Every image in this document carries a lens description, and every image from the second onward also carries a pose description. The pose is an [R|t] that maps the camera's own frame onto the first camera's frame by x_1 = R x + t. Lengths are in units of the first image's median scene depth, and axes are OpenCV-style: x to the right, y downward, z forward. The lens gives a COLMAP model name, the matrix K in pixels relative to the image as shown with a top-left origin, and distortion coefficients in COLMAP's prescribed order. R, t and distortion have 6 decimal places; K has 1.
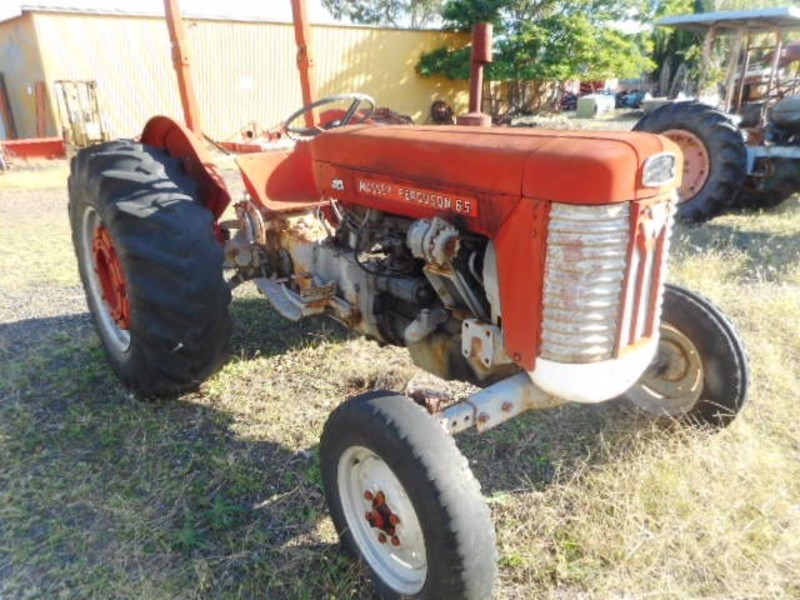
lens RADIAL K [[610.2, 0, 400.0], [0, 610.2, 300.0], [0, 0, 1]] dist [0.019757, 0.000250]
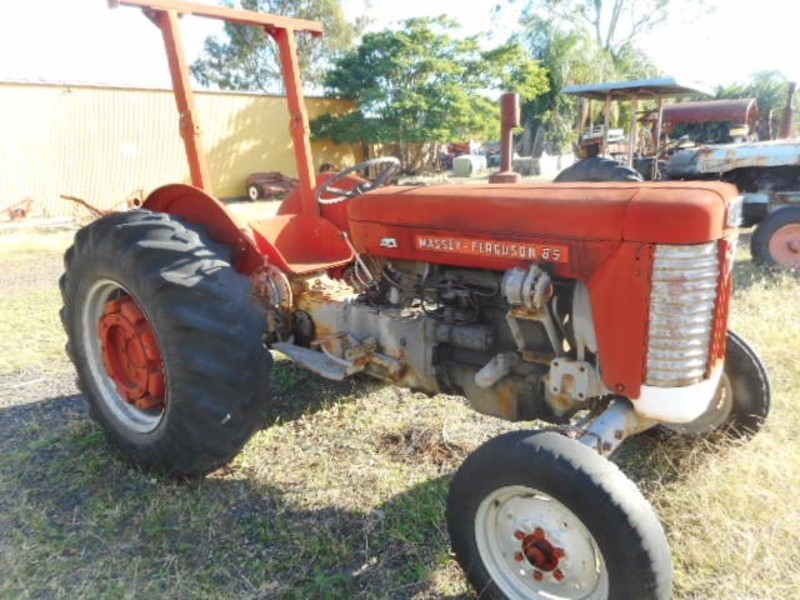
lens RADIAL K [[617.1, 0, 400.0], [0, 617.1, 300.0], [0, 0, 1]] dist [0.024933, -0.001444]
pose [[0.978006, -0.068114, 0.197144, -0.271461], [0.087049, 0.992218, -0.089026, 0.002163], [-0.189545, 0.104230, 0.976324, -0.013044]]
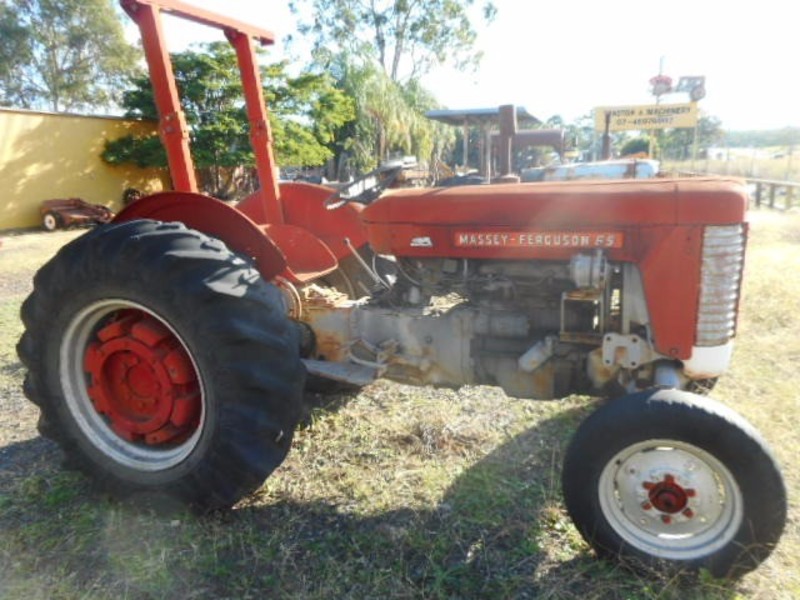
lens RADIAL K [[610.2, 0, 400.0], [0, 610.2, 300.0], [0, 0, 1]] dist [0.019757, 0.000250]
pose [[0.855242, -0.126008, 0.502676, -0.625688], [0.192162, 0.977949, -0.081794, -0.010457], [-0.481285, 0.166549, 0.860597, 0.110867]]
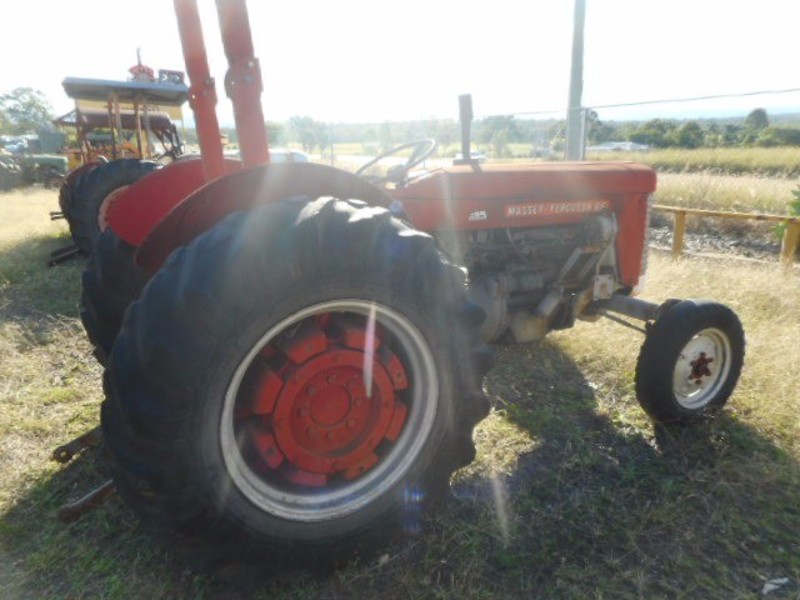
lens RADIAL K [[617.1, 0, 400.0], [0, 617.1, 300.0], [0, 0, 1]] dist [0.024933, -0.001444]
pose [[0.175881, -0.219241, 0.959687, -1.175187], [0.319999, 0.934673, 0.154880, -0.246520], [-0.930949, 0.279858, 0.234548, 0.835508]]
